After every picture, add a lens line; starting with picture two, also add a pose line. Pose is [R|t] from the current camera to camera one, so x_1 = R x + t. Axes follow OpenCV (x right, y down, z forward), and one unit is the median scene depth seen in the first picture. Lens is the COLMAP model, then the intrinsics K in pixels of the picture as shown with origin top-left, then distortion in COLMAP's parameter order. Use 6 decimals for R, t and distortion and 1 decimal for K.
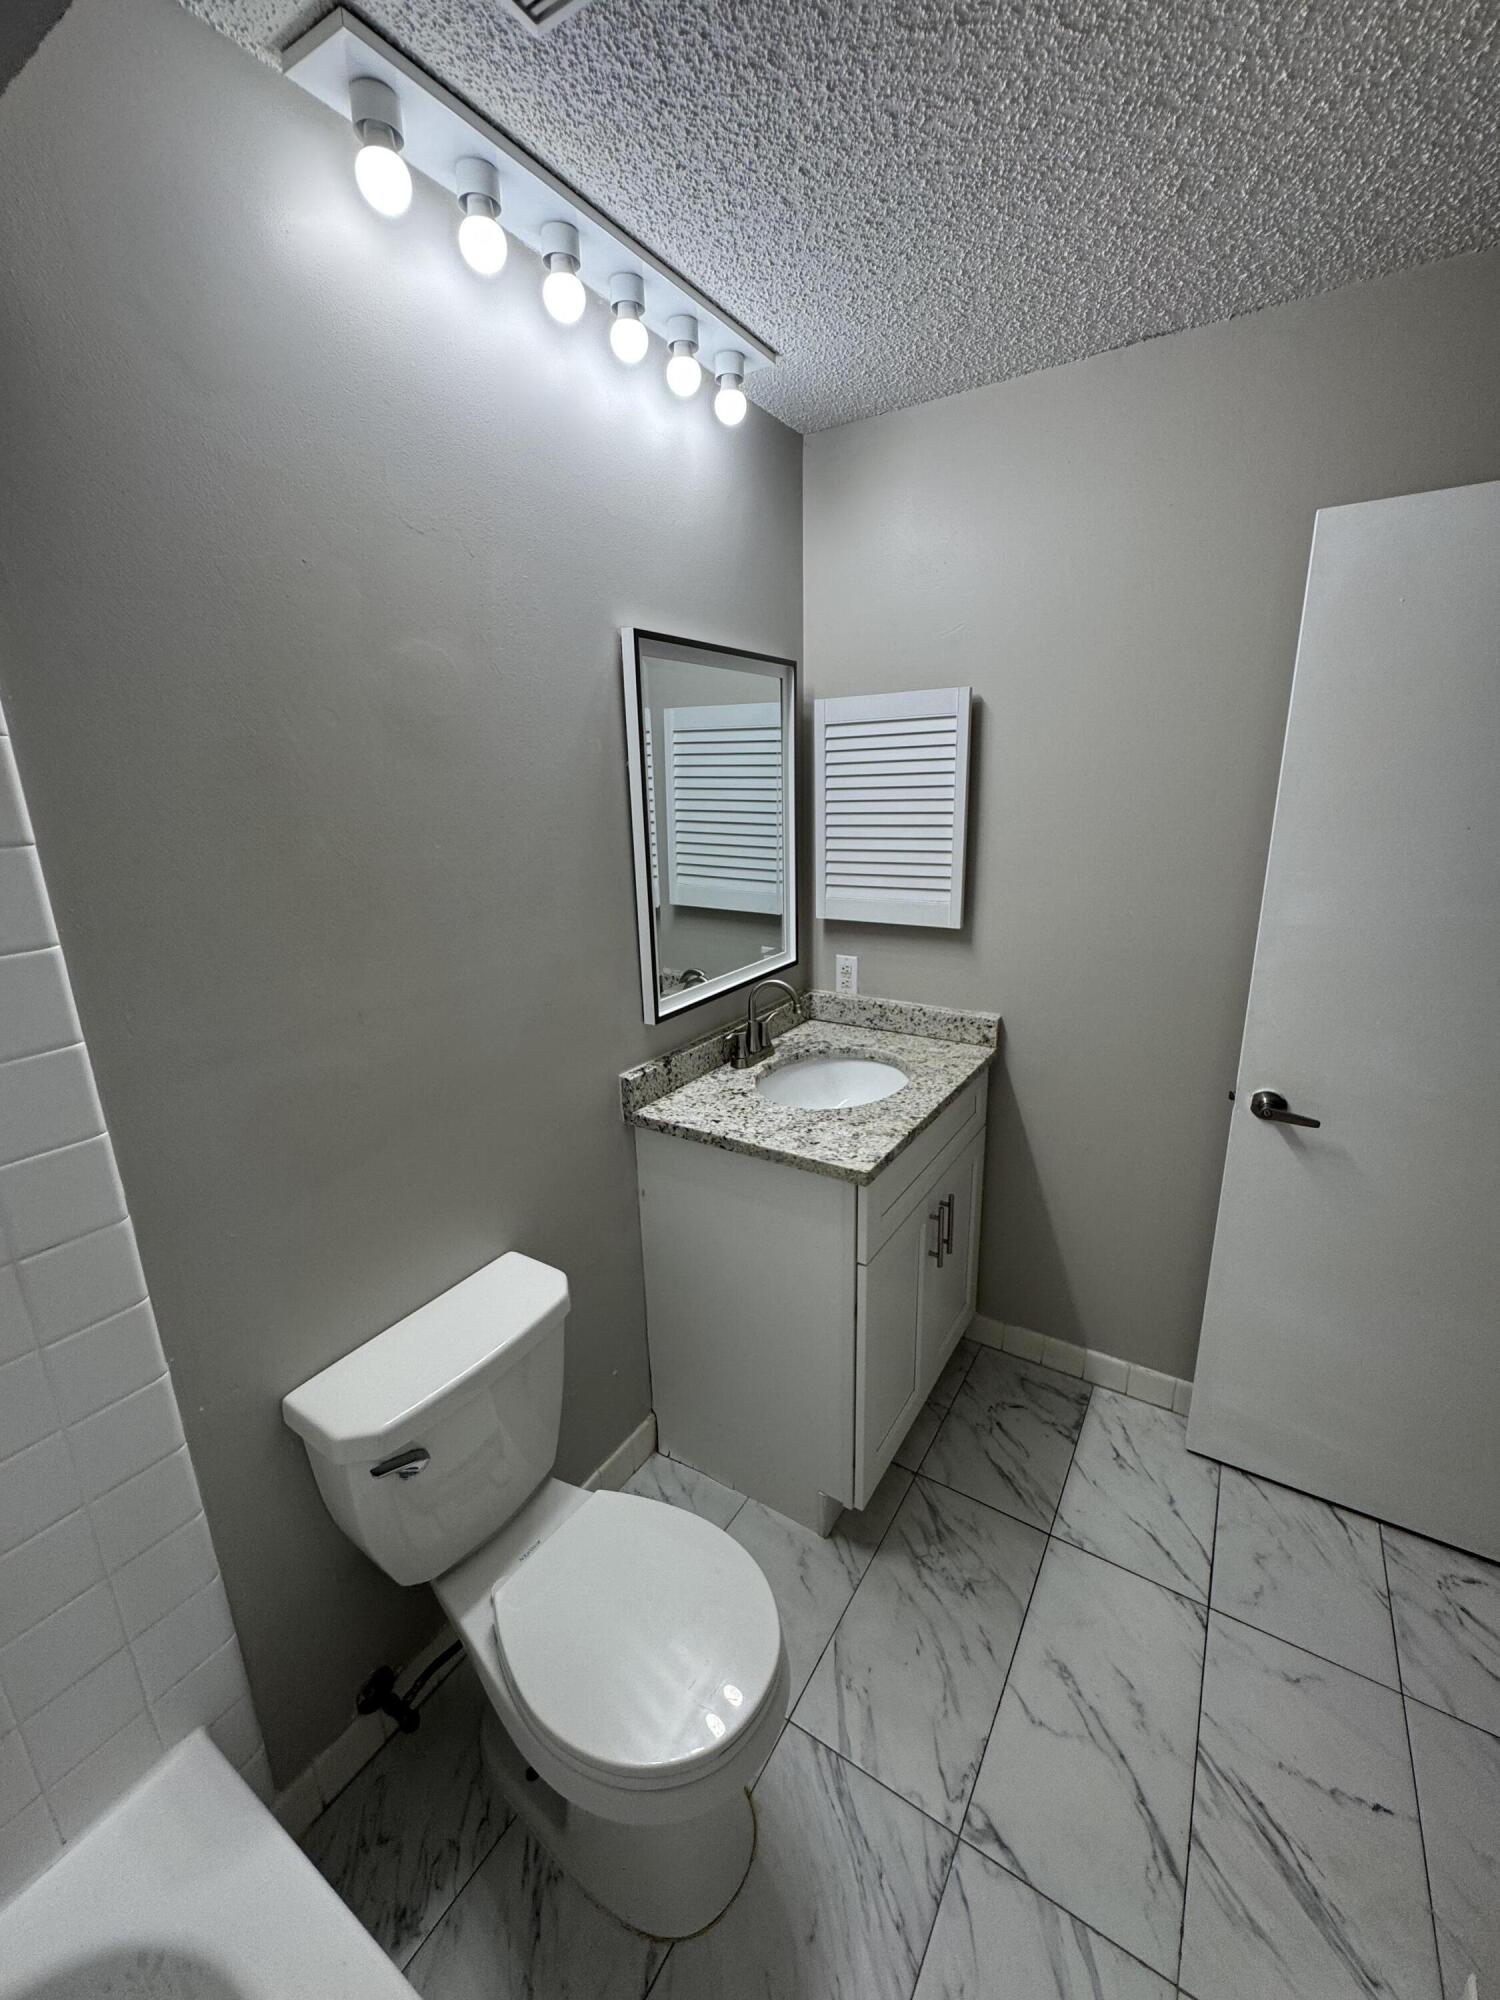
lens RADIAL K [[804.7, 0, 757.4], [0, 804.7, 994.1], [0, 0, 1]] dist [-0.001455, 0.001171]
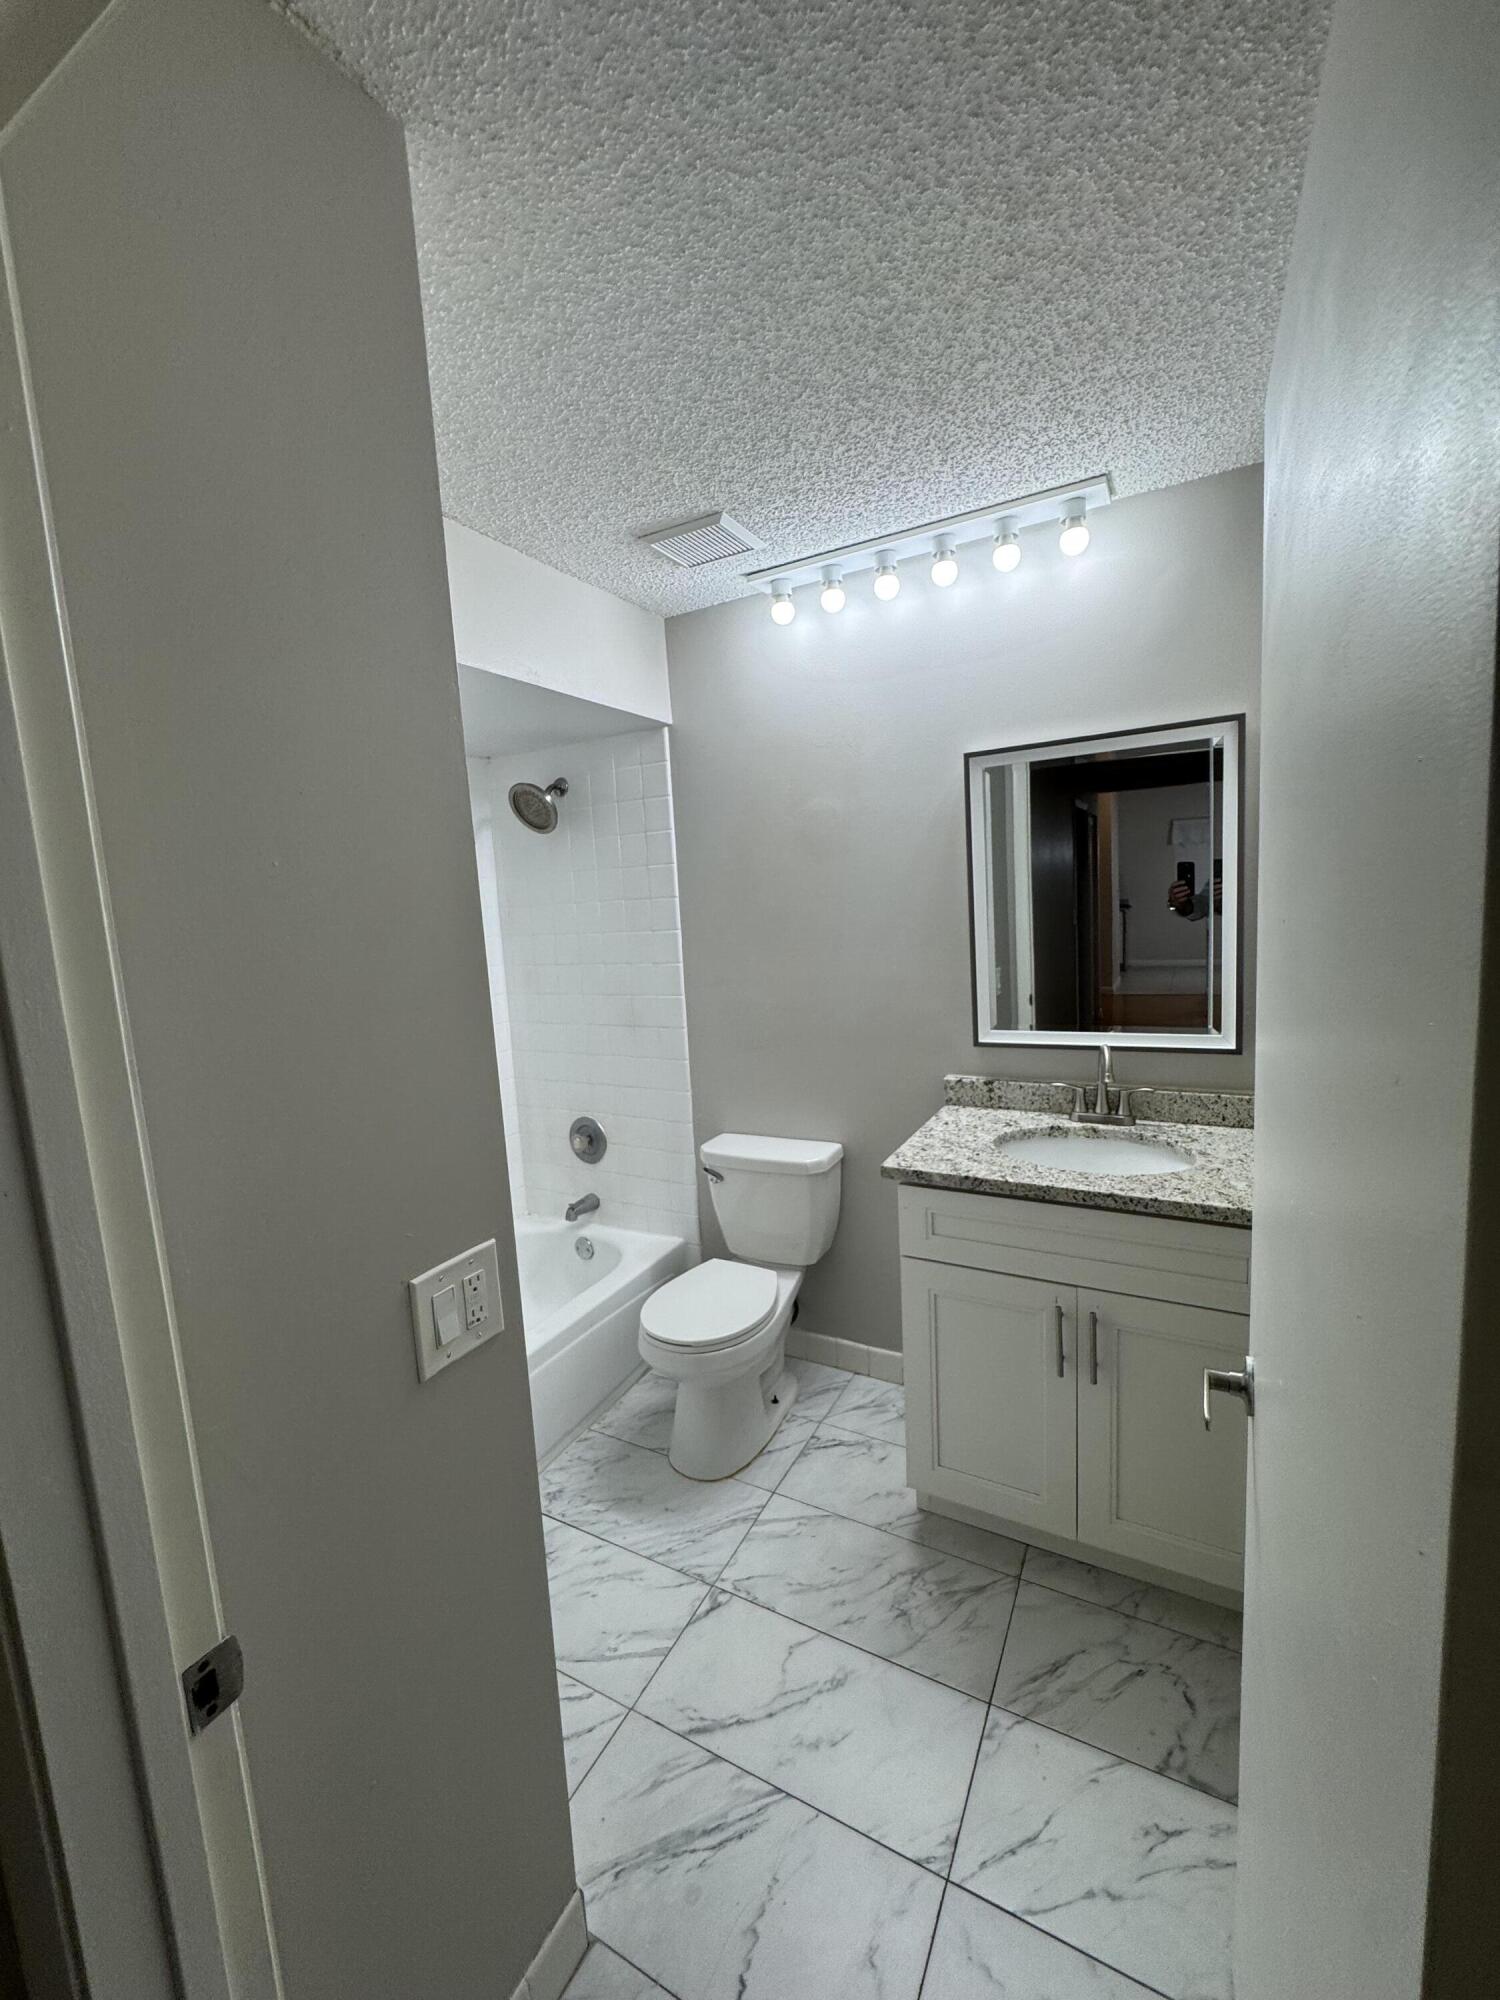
lens RADIAL K [[804.7, 0, 757.4], [0, 804.7, 994.1], [0, 0, 1]] dist [-0.001455, 0.001171]
pose [[0.072376, 0.137125, -0.987906, 1.293879], [-0.205489, 0.971303, 0.119766, -0.147285], [0.975979, 0.194336, 0.098477, 0.612854]]
